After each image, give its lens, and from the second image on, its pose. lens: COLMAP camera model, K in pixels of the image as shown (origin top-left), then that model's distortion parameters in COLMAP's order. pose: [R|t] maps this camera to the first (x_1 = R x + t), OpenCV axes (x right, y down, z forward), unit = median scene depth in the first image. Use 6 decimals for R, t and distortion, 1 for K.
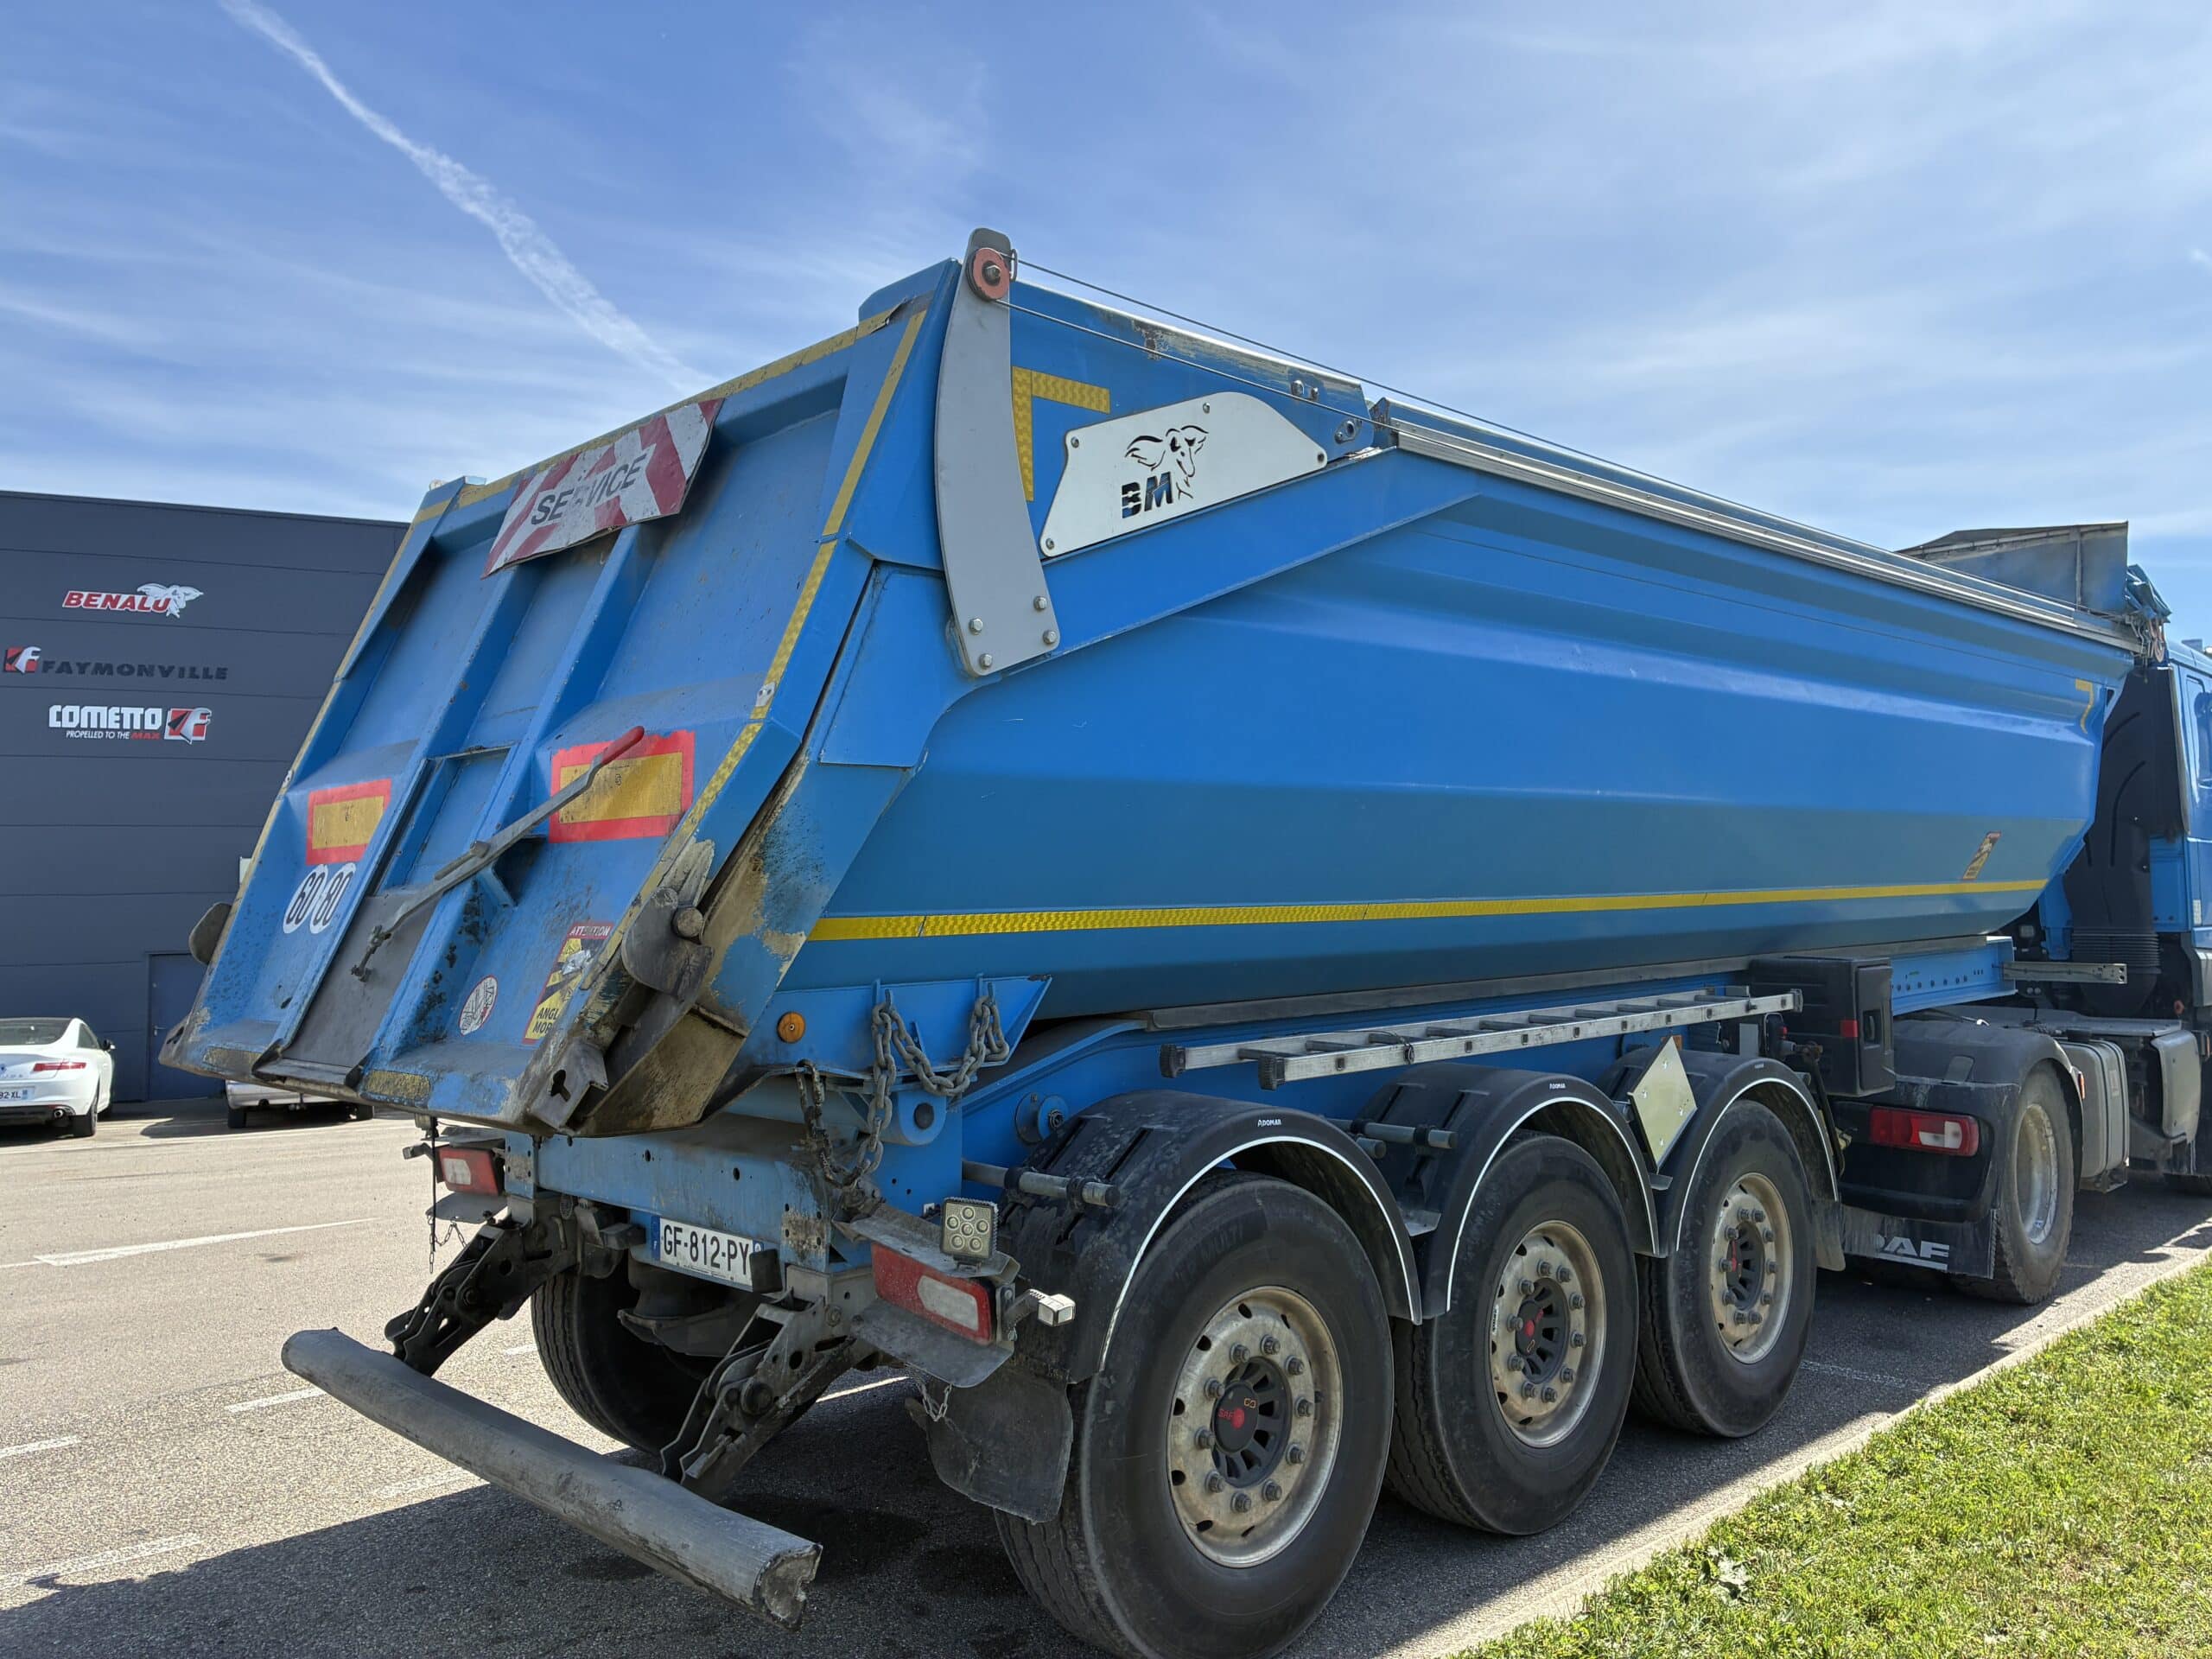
lens RADIAL K [[1691.8, 0, 1106.0], [0, 1691.8, 829.5], [0, 0, 1]] dist [0.010850, 0.001680]
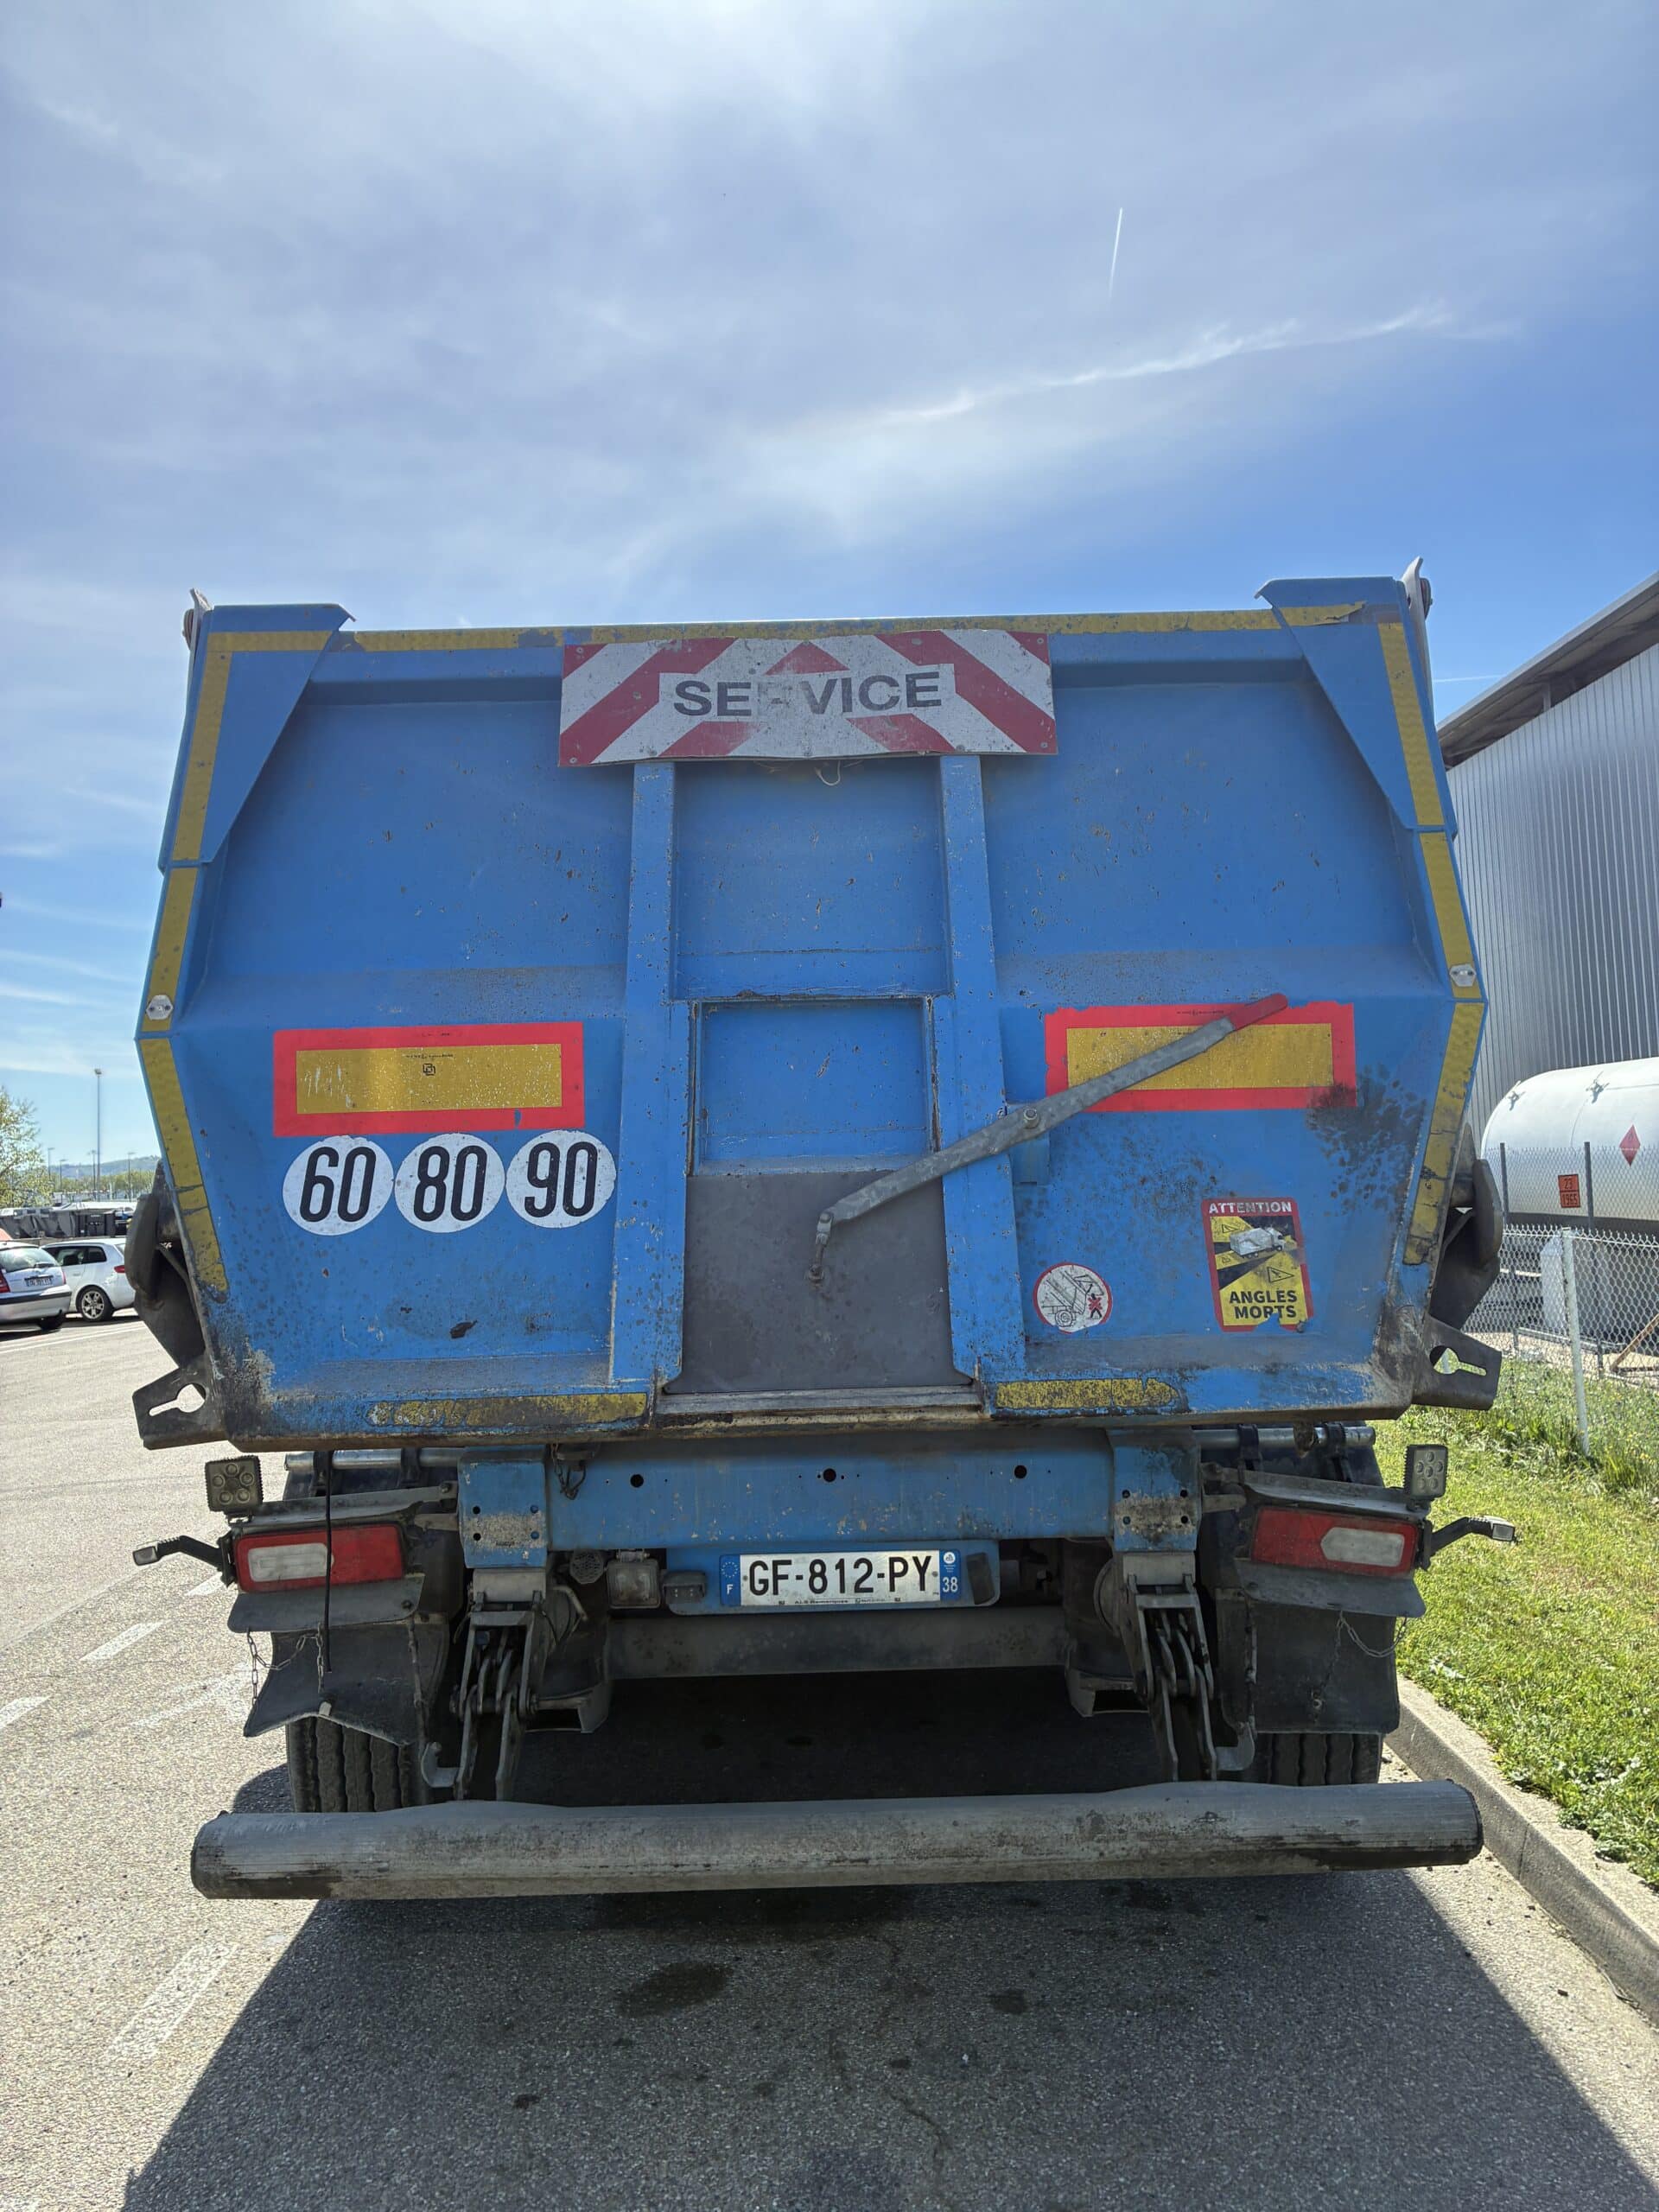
lens RADIAL K [[1691.8, 0, 841.3], [0, 1691.8, 1095.9], [0, 0, 1]] dist [0.010850, 0.001680]
pose [[0.697766, 0.019994, 0.716047, -0.881865], [-0.015851, 0.999797, -0.012471, 0.010544], [-0.716151, -0.002648, 0.697941, 0.394960]]
